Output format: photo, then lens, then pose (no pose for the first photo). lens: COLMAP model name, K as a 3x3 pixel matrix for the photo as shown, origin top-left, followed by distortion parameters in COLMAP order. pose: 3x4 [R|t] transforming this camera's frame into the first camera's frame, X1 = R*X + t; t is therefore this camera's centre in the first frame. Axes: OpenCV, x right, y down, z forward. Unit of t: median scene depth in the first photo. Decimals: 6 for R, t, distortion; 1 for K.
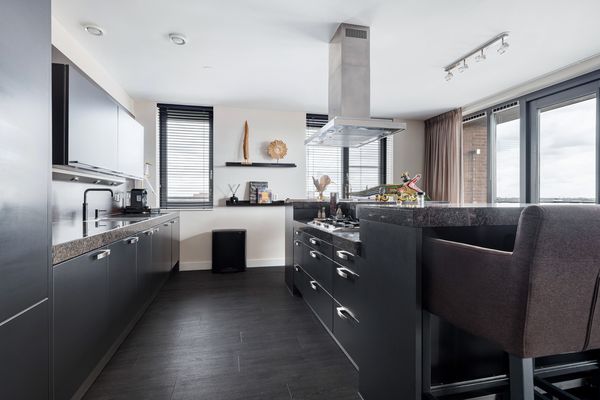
lens RADIAL K [[291.9, 0, 302.9], [0, 291.9, 199.9], [0, 0, 1]] dist [-0.001319, 0.000050]
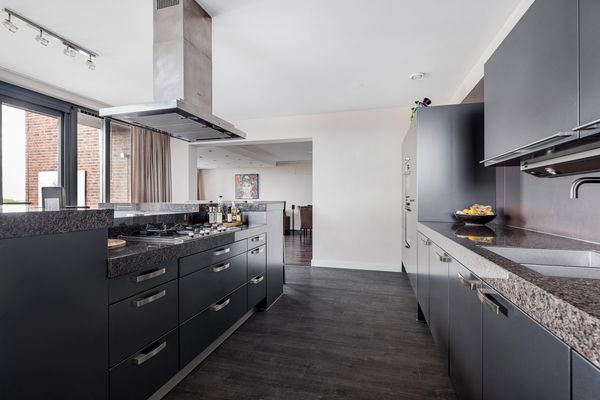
lens RADIAL K [[273.4, 0, 300.0], [0, 273.4, 203.7], [0, 0, 1]] dist [-0.013076, 0.000290]
pose [[-0.863422, -0.009352, 0.504395, -0.300228], [0.001633, 0.999771, 0.021331, -0.008877], [-0.504479, 0.019242, -0.863209, 0.850679]]
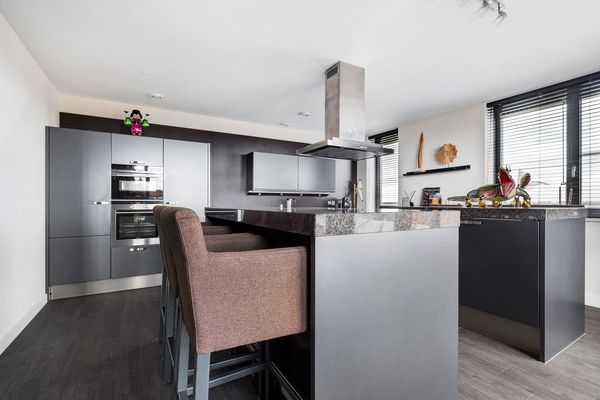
lens RADIAL K [[273.4, 0, 300.0], [0, 273.4, 203.7], [0, 0, 1]] dist [-0.013076, 0.000290]
pose [[0.302232, 0.002032, -0.953232, 0.669782], [-0.004564, 0.999989, 0.000685, -0.003419], [0.953224, 0.004143, 0.302238, 0.273859]]
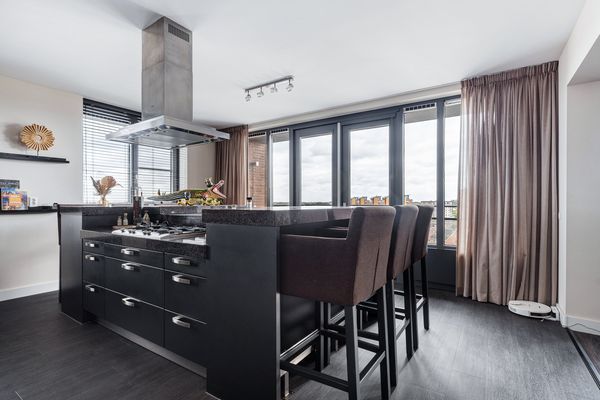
lens RADIAL K [[288.0, 0, 299.3], [0, 288.0, 203.8], [0, 0, 1]] dist [-0.001440, -0.000427]
pose [[0.743745, -0.003824, 0.668452, -0.086741], [0.005214, 0.999986, -0.000080, 0.000280], [-0.668443, 0.003545, 0.743755, 0.010678]]
